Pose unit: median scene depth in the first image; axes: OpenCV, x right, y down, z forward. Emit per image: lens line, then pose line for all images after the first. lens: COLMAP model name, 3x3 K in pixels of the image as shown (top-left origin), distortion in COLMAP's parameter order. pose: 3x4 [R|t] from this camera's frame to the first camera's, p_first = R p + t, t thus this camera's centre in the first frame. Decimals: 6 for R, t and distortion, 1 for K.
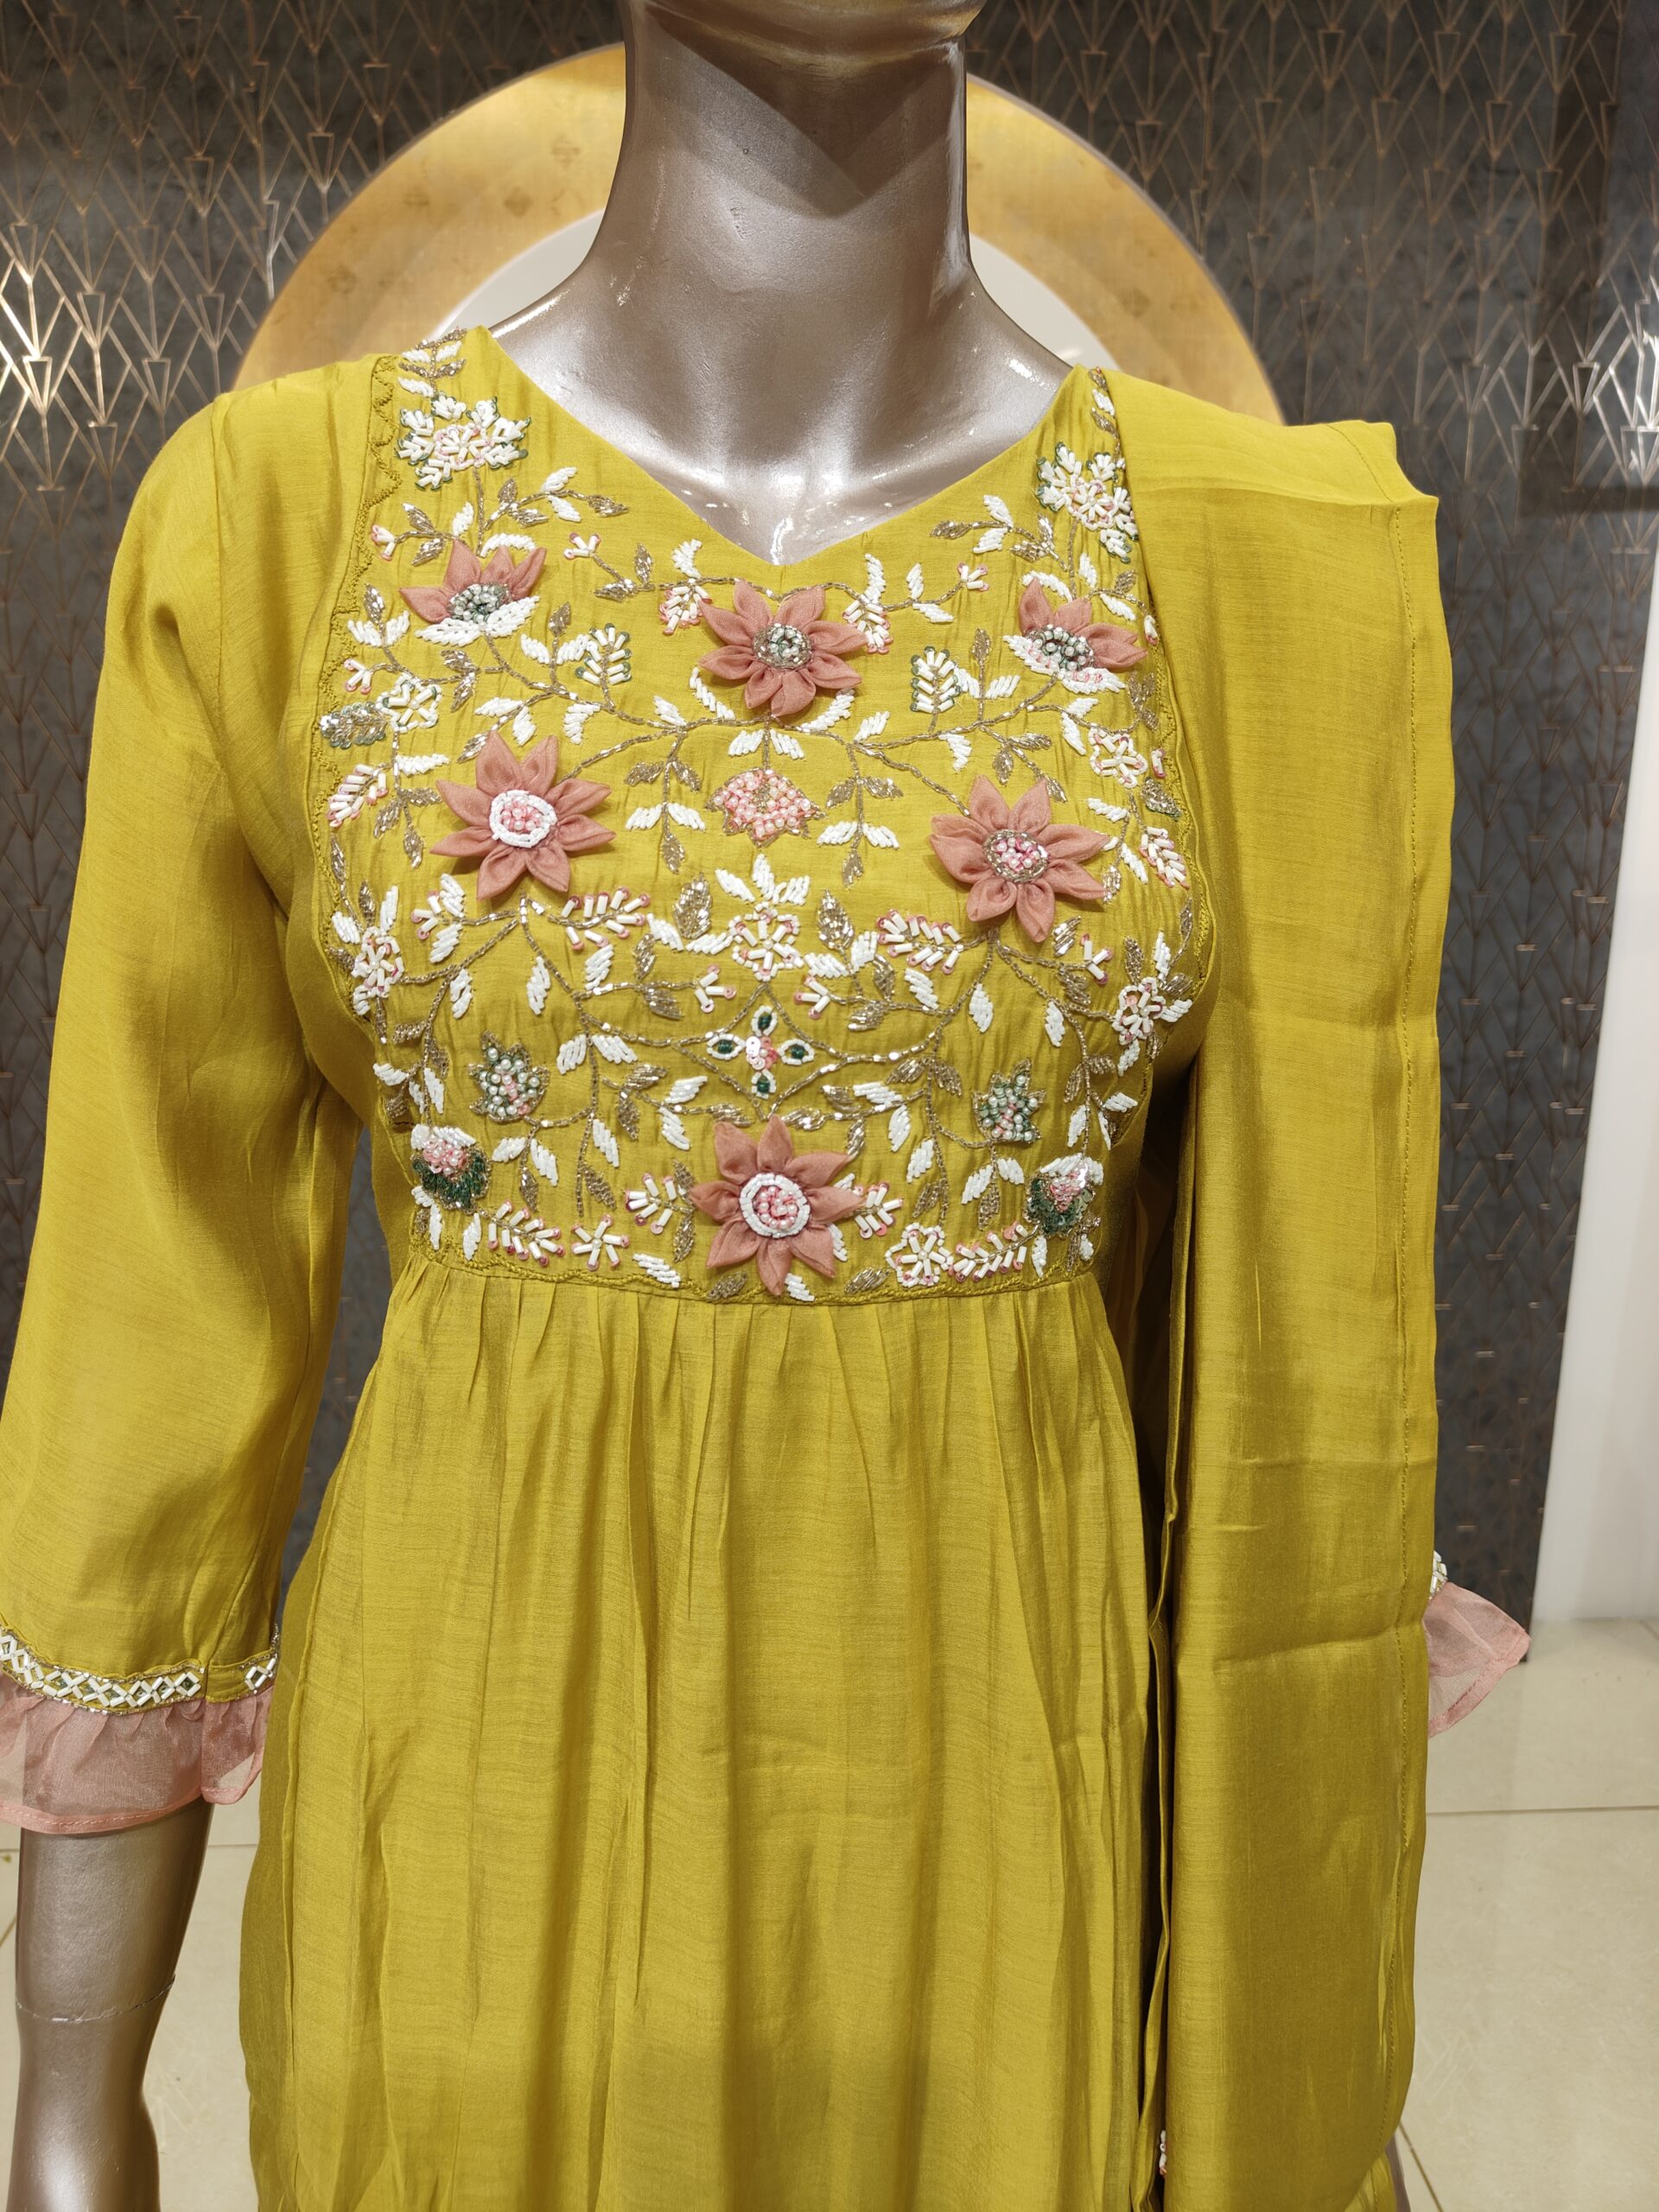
lens RADIAL K [[1575.3, 0, 819.5], [0, 1575.3, 1095.7], [0, 0, 1]] dist [-0.010399, 0.007117]
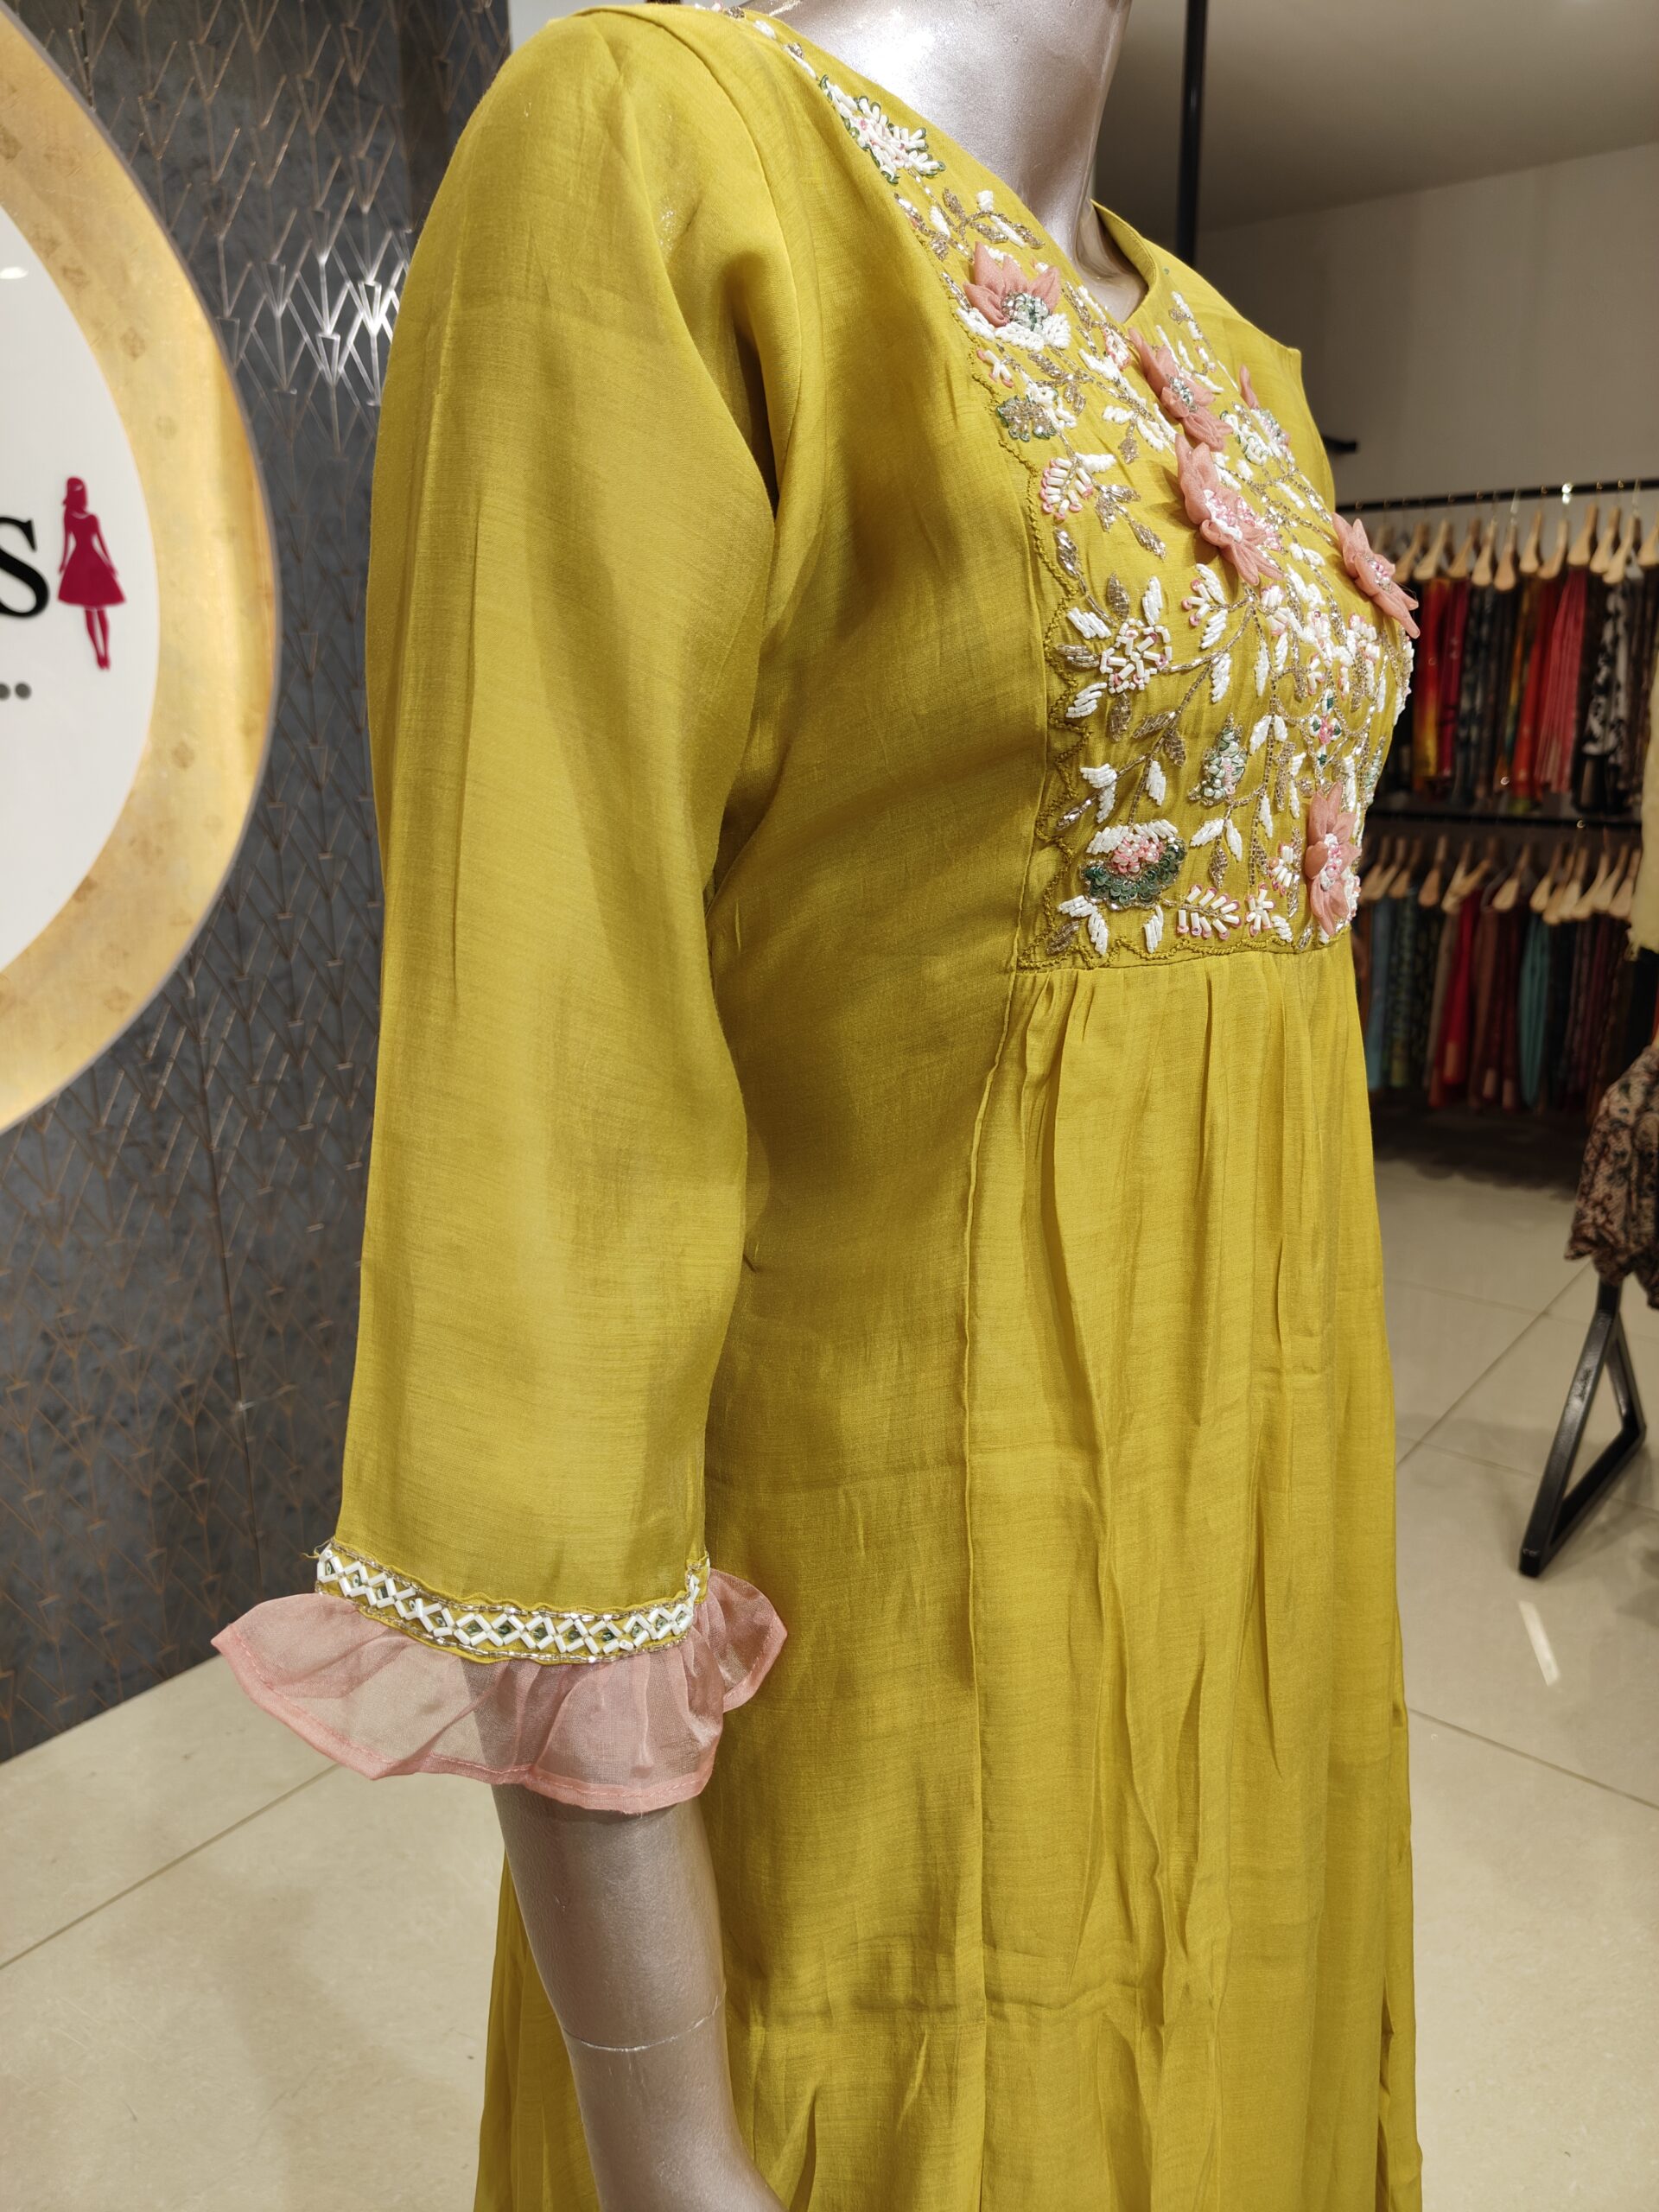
lens RADIAL K [[1575.3, 0, 832.7], [0, 1575.3, 1098.7], [0, 0, 1]] dist [-0.010399, 0.007117]
pose [[0.659479, -0.197290, 0.725372, -0.256500], [0.177114, 0.978560, 0.105128, 0.011421], [-0.730561, 0.059144, 0.680282, 0.099223]]
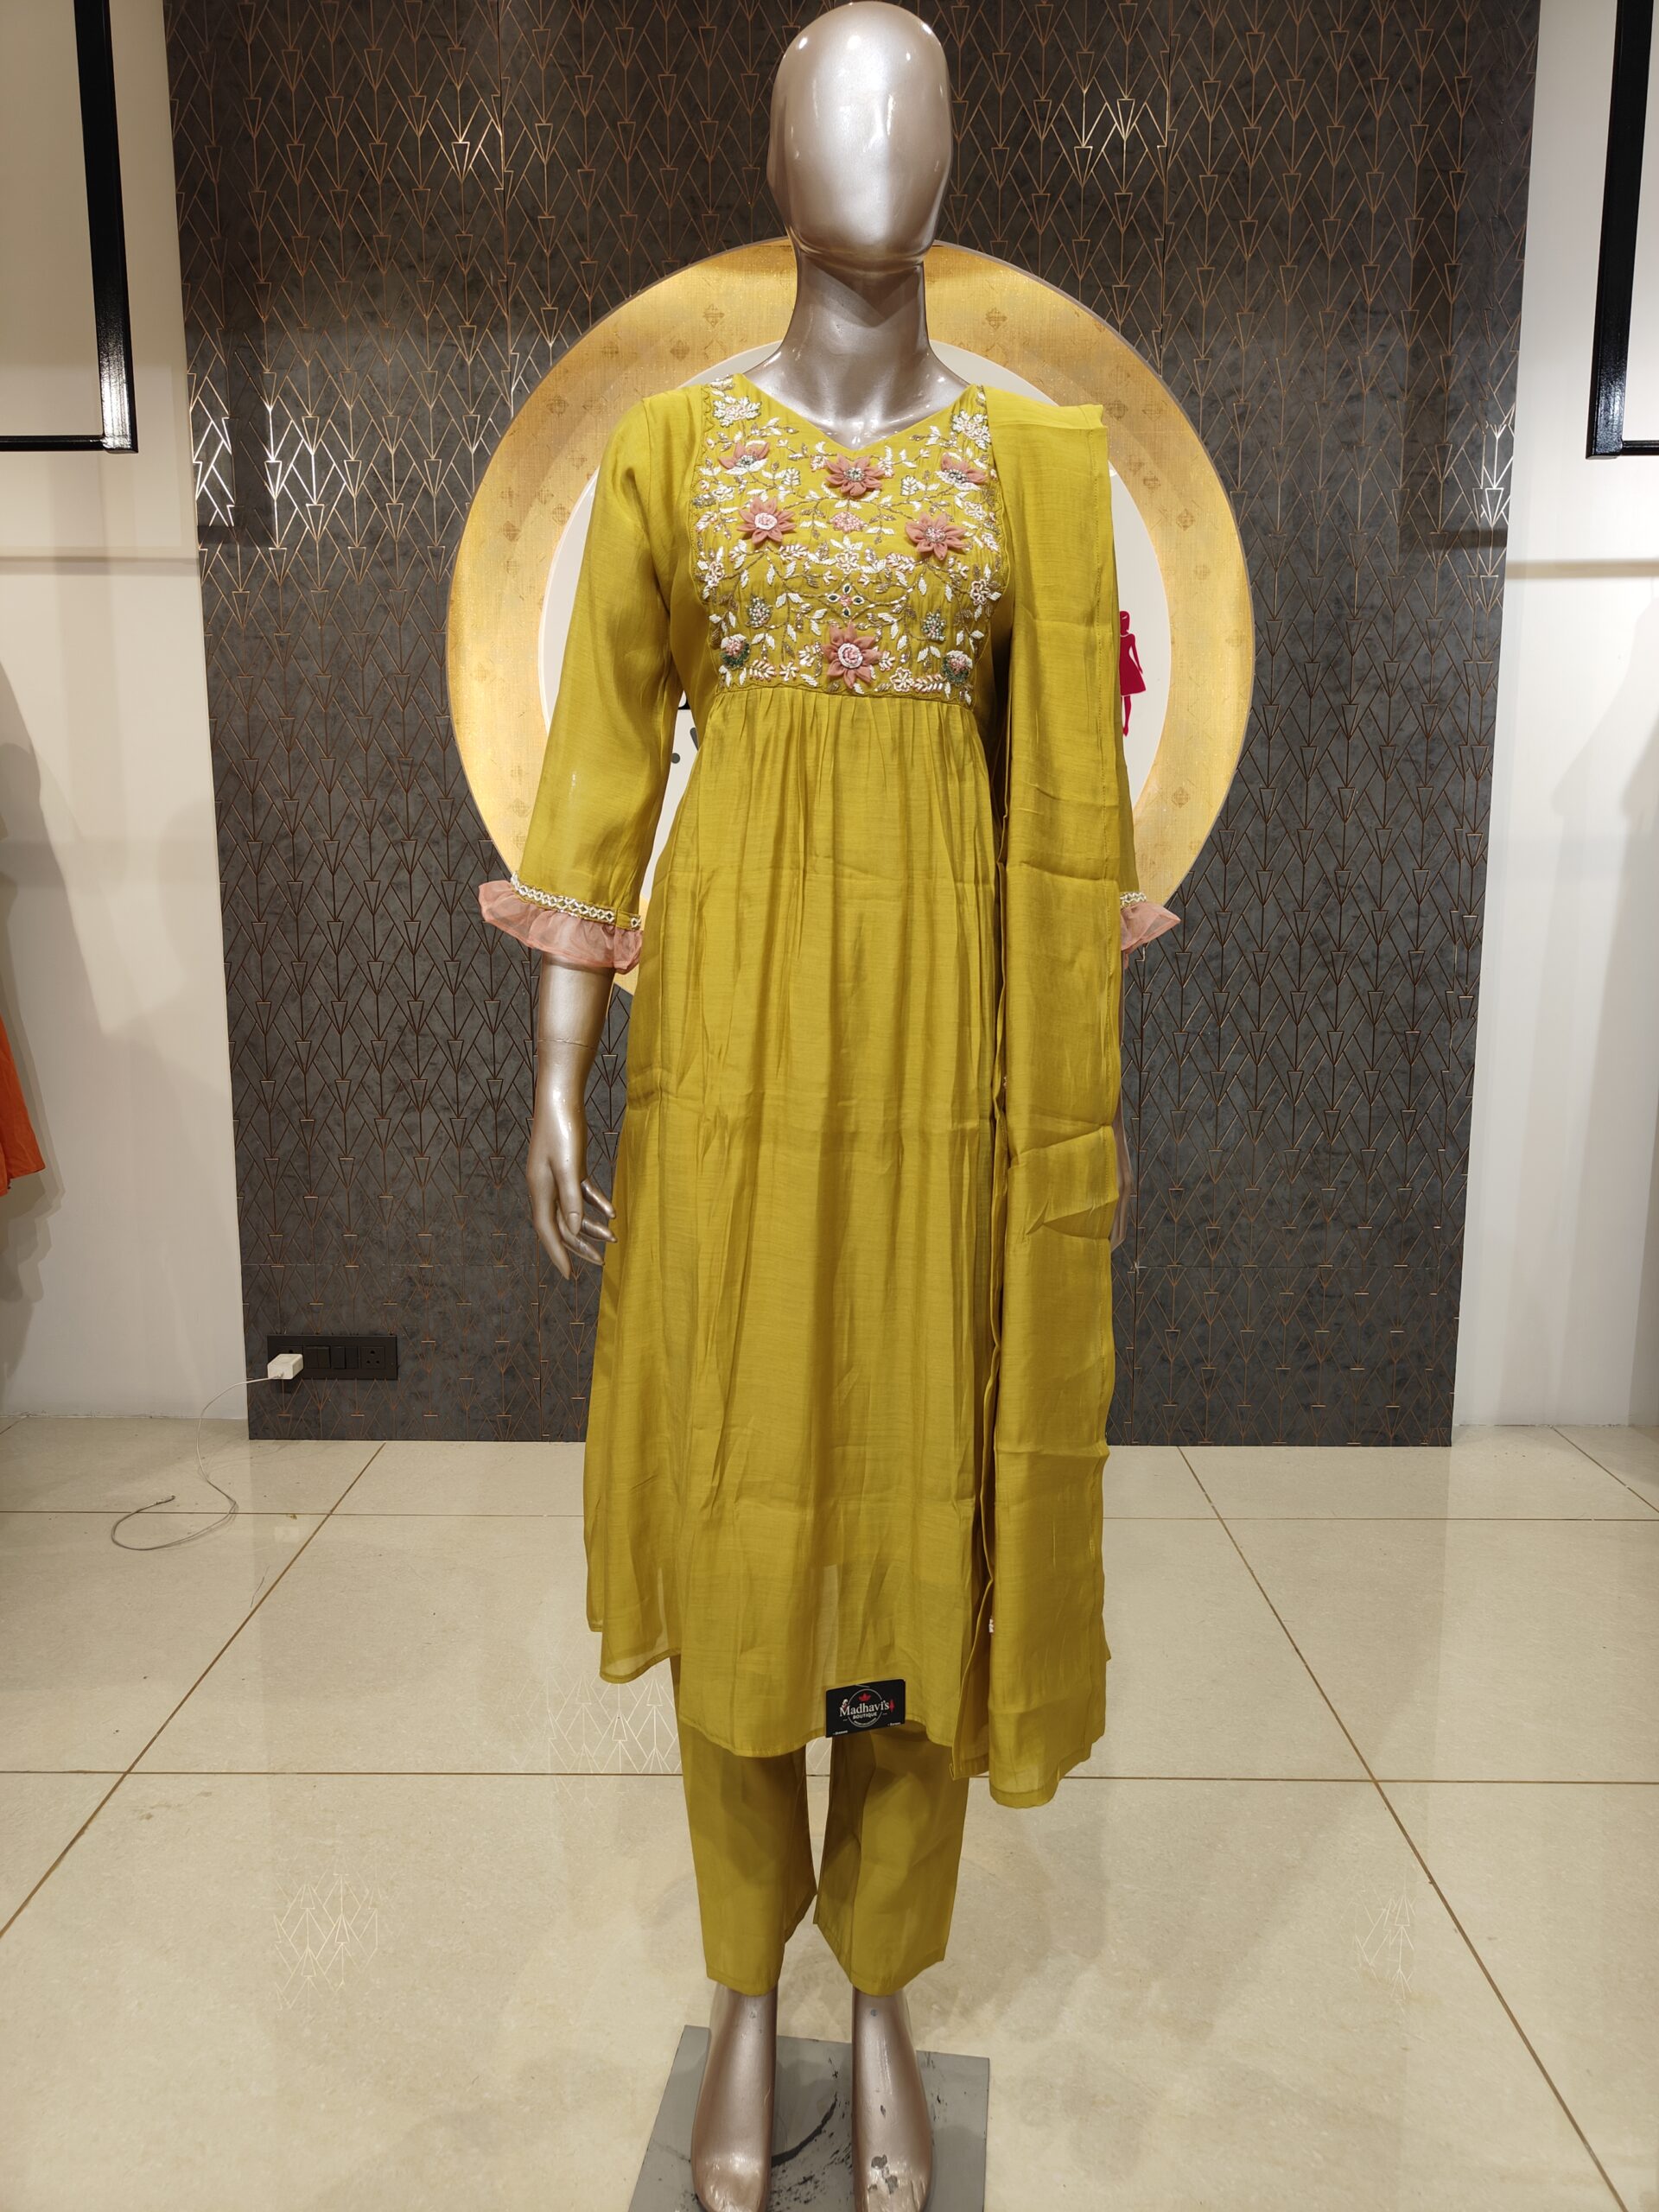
lens RADIAL K [[1575.3, 0, 816.1], [0, 1575.3, 1102.2], [0, 0, 1]] dist [-0.010399, 0.007117]
pose [[0.998394, 0.002971, -0.056573, 0.015833], [-0.007375, 0.996942, -0.077801, 0.236856], [0.056169, 0.078093, 0.995362, -0.385104]]
